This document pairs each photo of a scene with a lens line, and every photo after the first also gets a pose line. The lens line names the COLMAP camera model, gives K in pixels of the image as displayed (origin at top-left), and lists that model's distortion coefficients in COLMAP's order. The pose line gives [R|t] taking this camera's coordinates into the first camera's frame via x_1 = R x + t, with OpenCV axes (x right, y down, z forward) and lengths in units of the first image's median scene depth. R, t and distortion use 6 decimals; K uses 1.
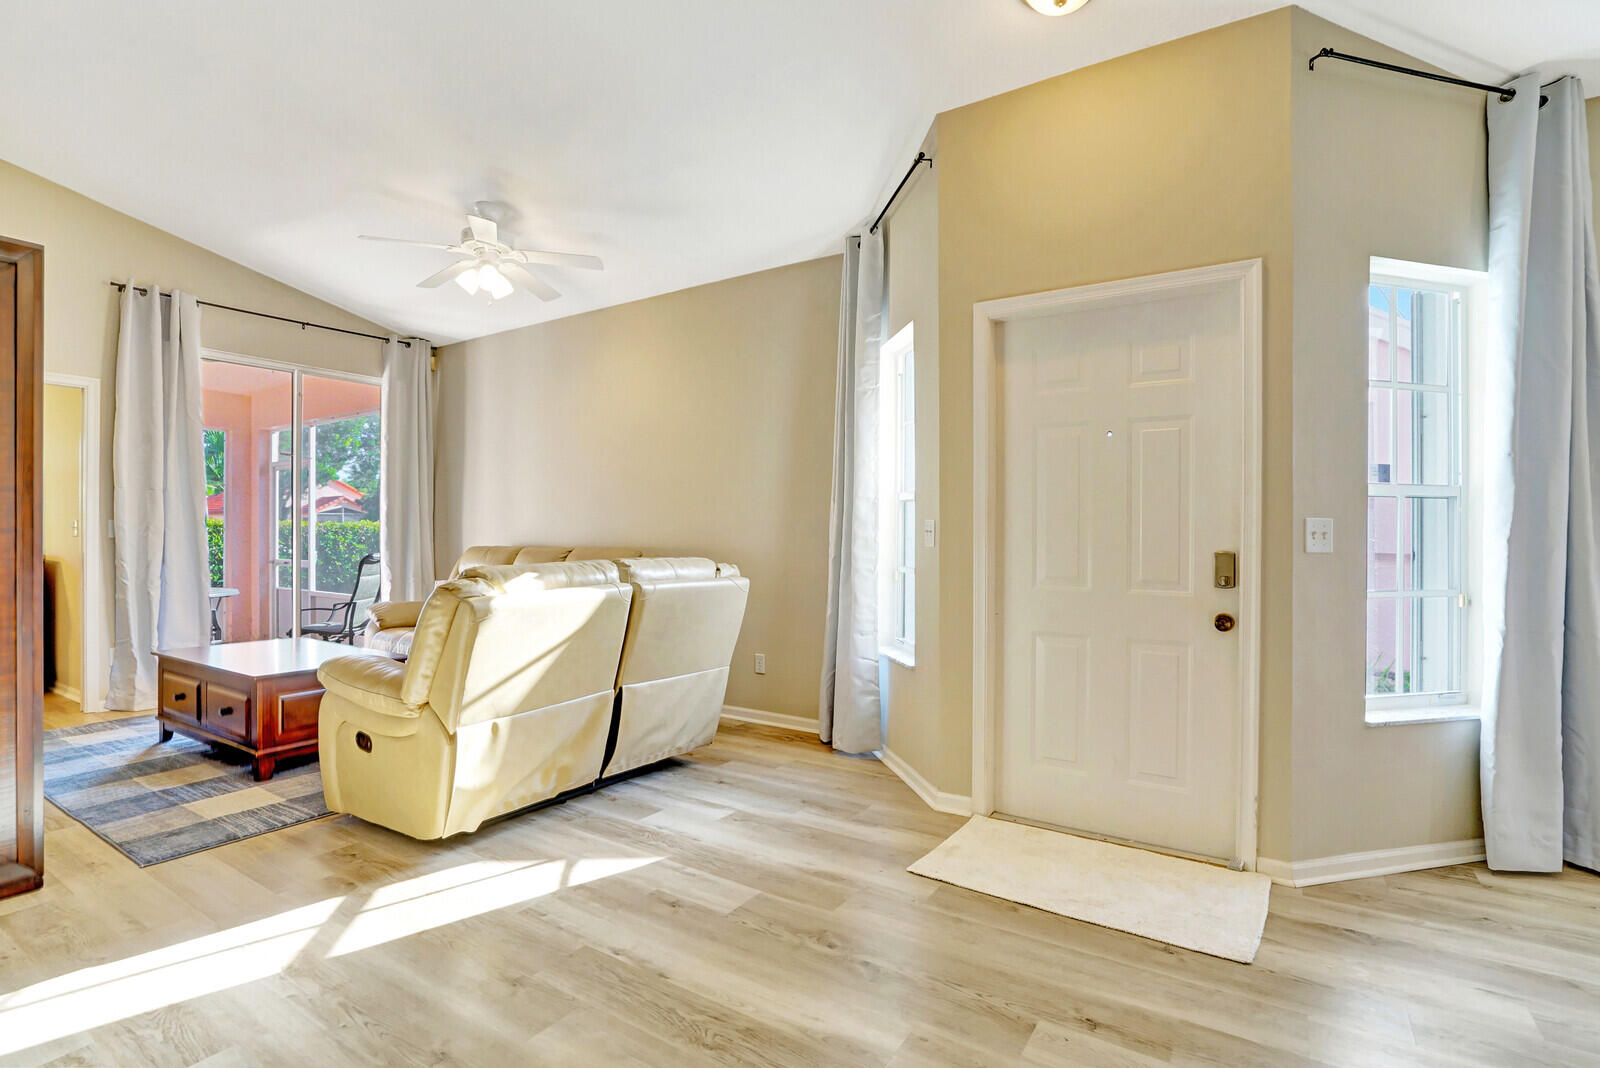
lens RADIAL K [[768.3, 0, 794.3], [0, 768.3, 530.7], [0, 0, 1]] dist [-0.053251, 0.016909]
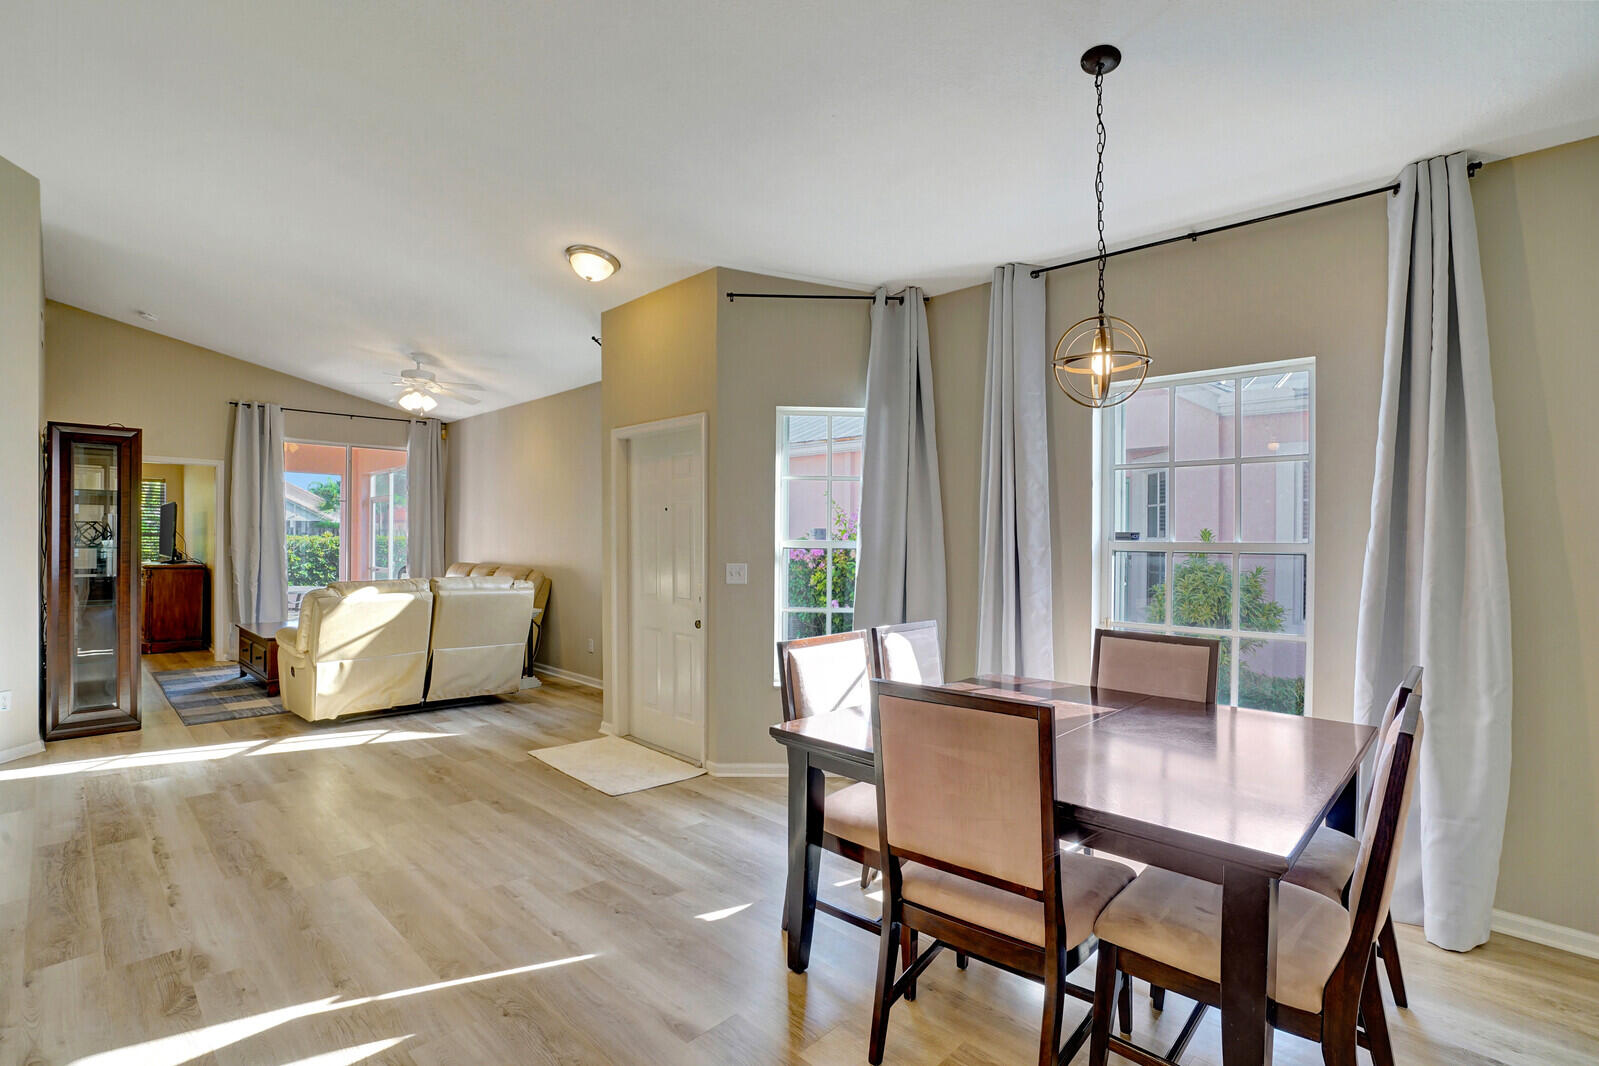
lens RADIAL K [[741.9, 0, 786.5], [0, 741.9, 541.7], [0, 0, 1]] dist [-0.040978, 0.009172]
pose [[0.980341, 0.007329, -0.197174, 0.822480], [-0.006390, 0.999965, 0.005396, -0.054685], [0.197207, -0.004030, 0.980354, -0.454892]]
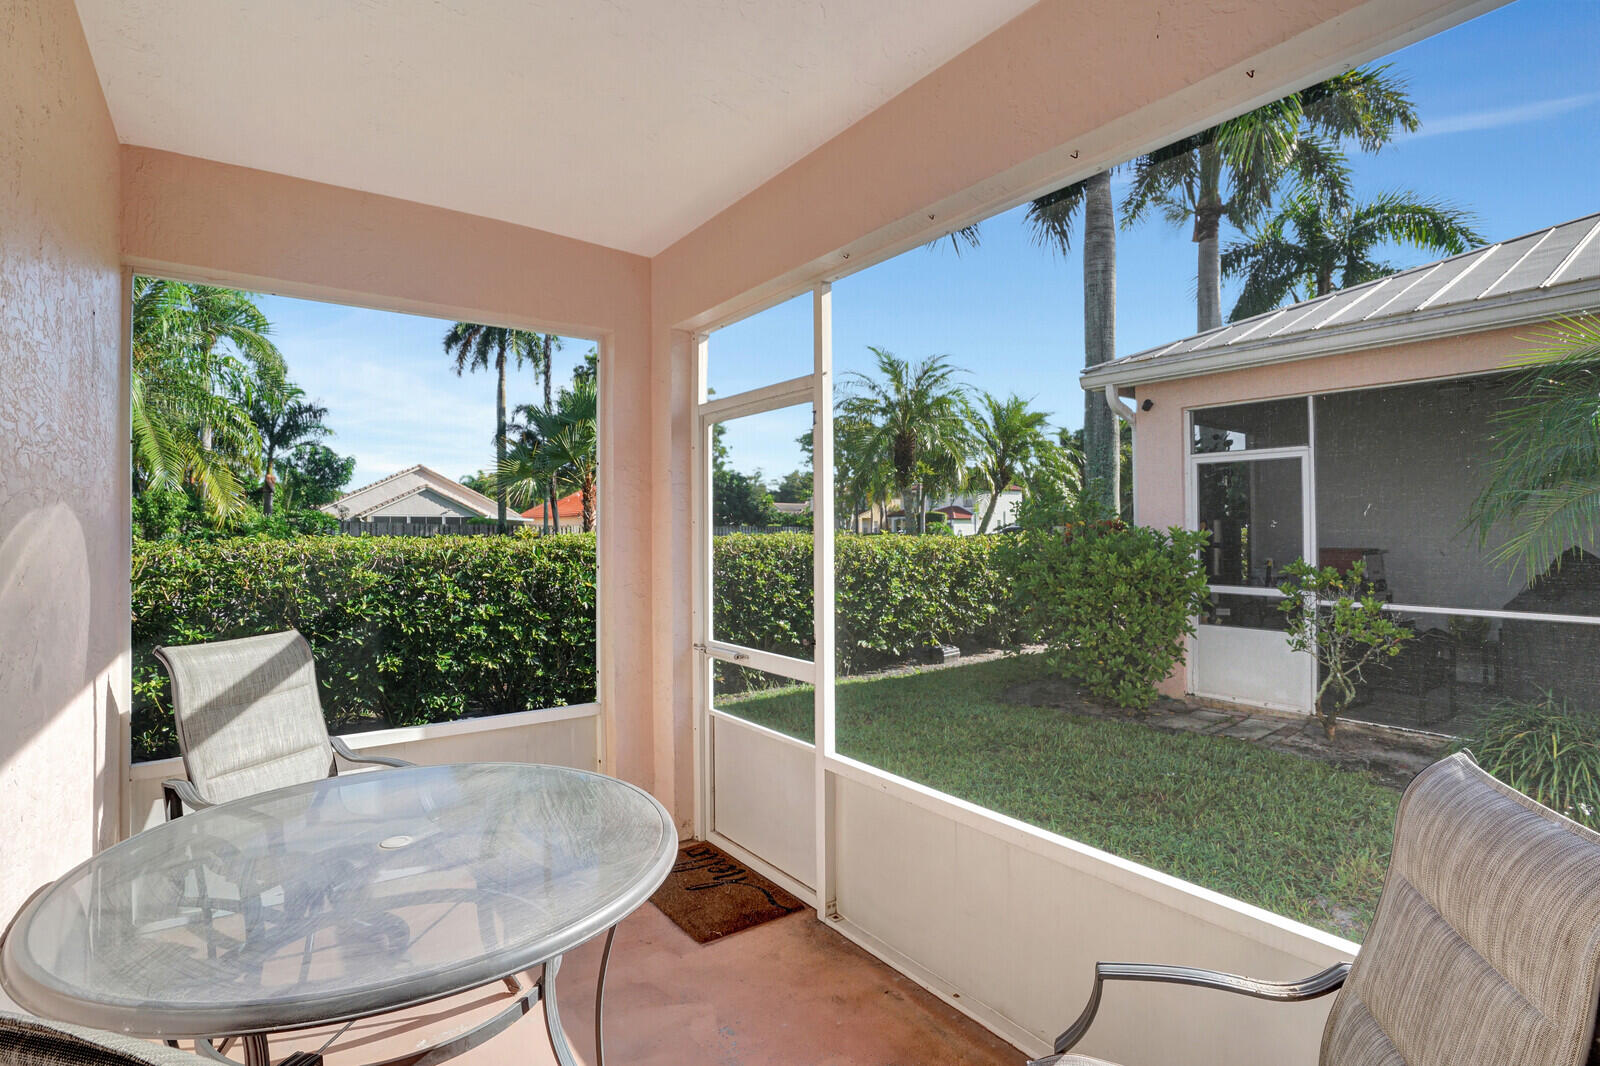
lens RADIAL K [[768.3, 0, 794.3], [0, 768.3, 529.7], [0, 0, 1]] dist [-0.053251, 0.016909]
pose [[0.934952, -0.006804, -0.354709, -1.237991], [0.007506, 0.999972, 0.000604, -0.056645], [0.354695, -0.003227, 0.934977, 1.558154]]
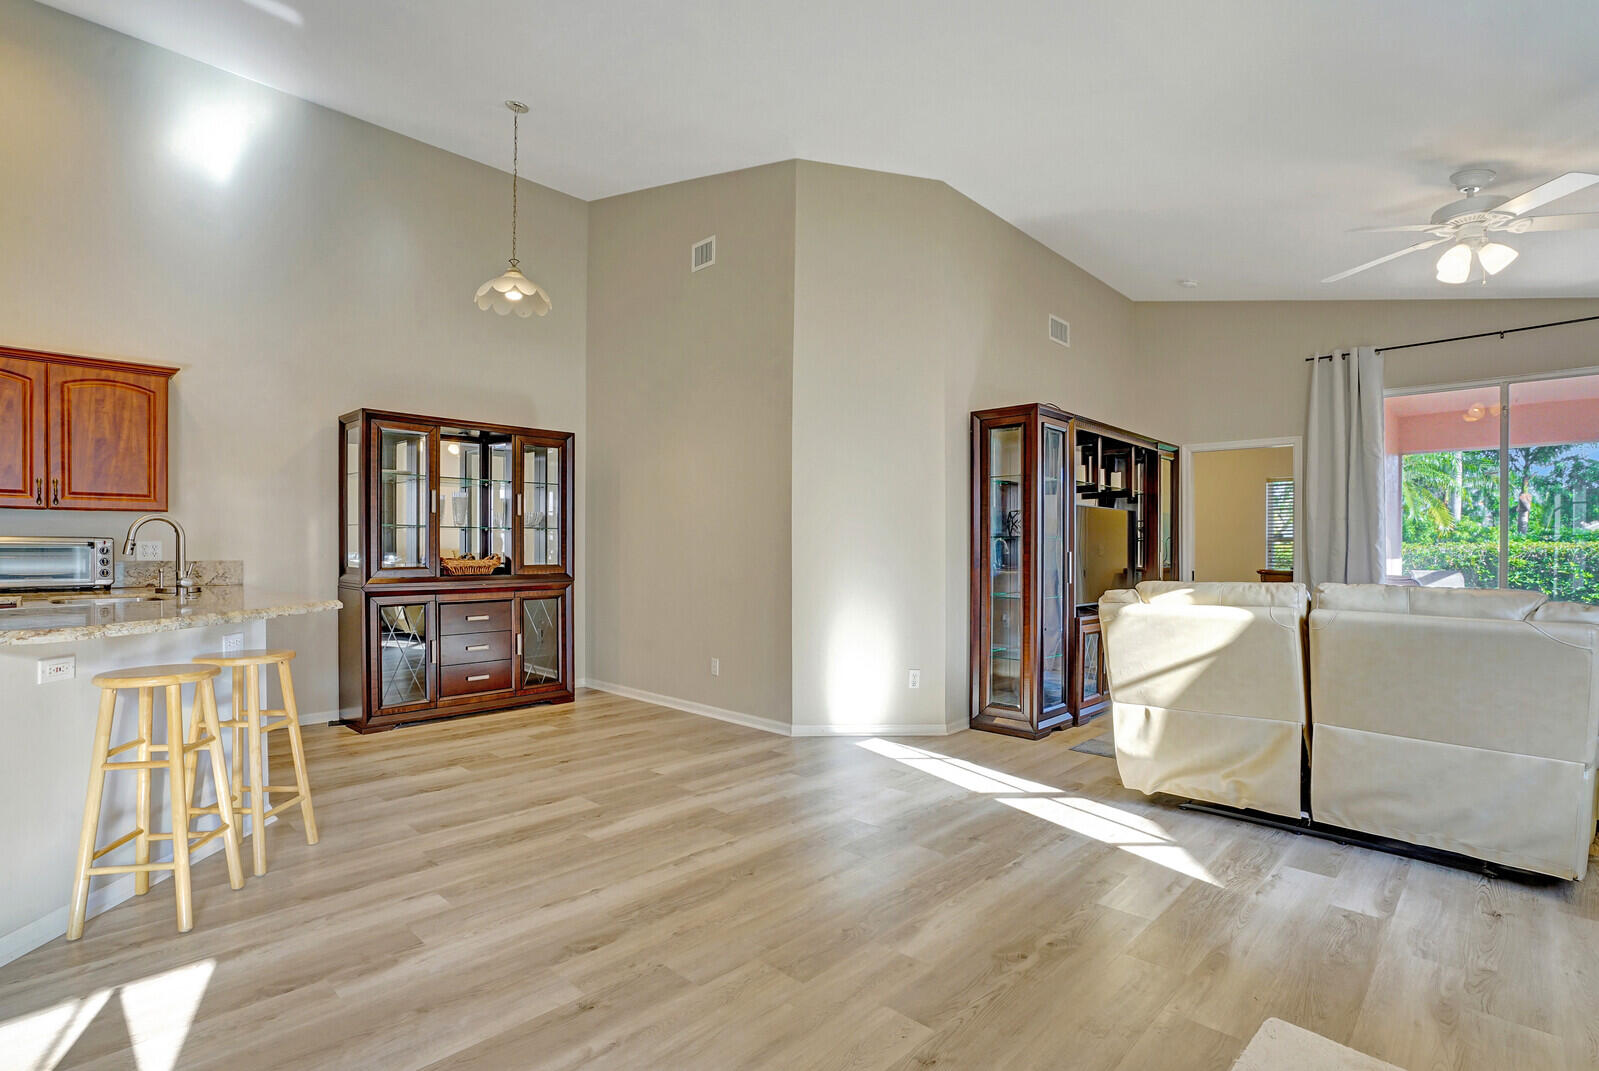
lens RADIAL K [[762.4, 0, 789.4], [0, 762.4, 557.2], [0, 0, 1]] dist [-0.047431, 0.012710]
pose [[-0.197573, 0.003692, -0.980281, 0.691141], [-0.000954, 0.999992, 0.003958, 0.003629], [0.980288, 0.001718, -0.197568, 0.513893]]
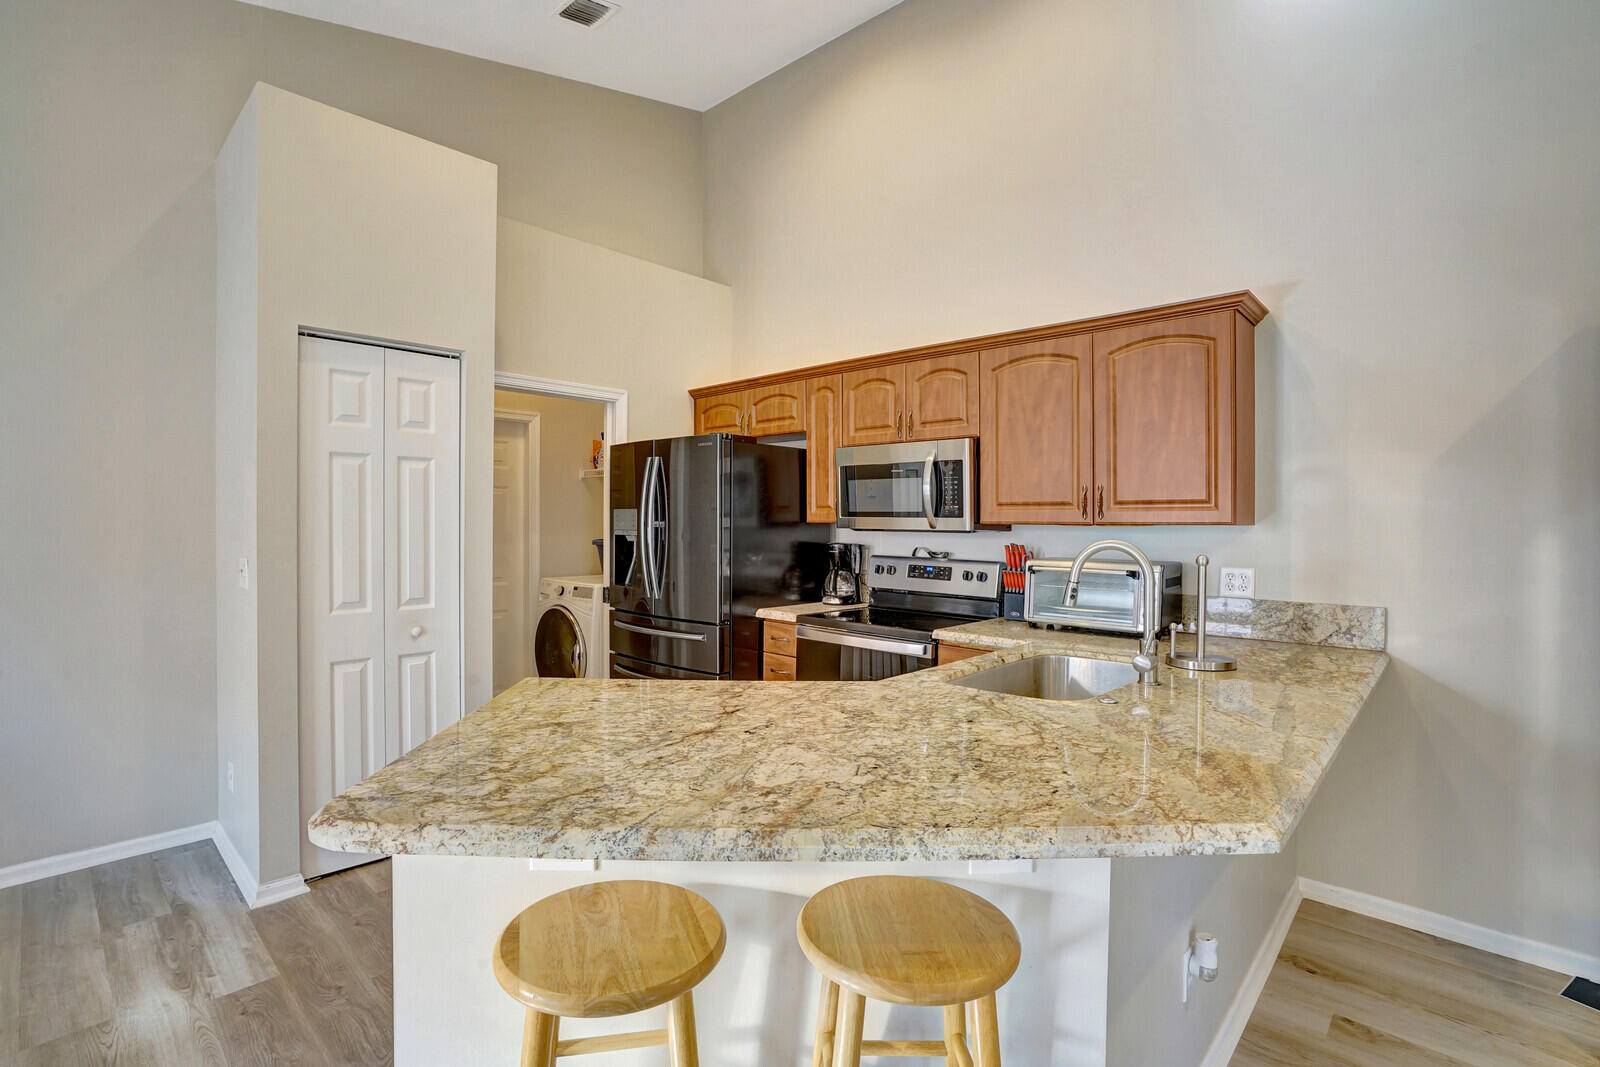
lens RADIAL K [[742.4, 0, 780.1], [0, 742.4, 539.9], [0, 0, 1]] dist [-0.067279, -0.000038]
pose [[-0.981324, -0.019032, 0.191420, 0.019121], [-0.015348, 0.999668, 0.020712, -0.058183], [-0.191751, 0.017387, -0.981290, 0.091026]]
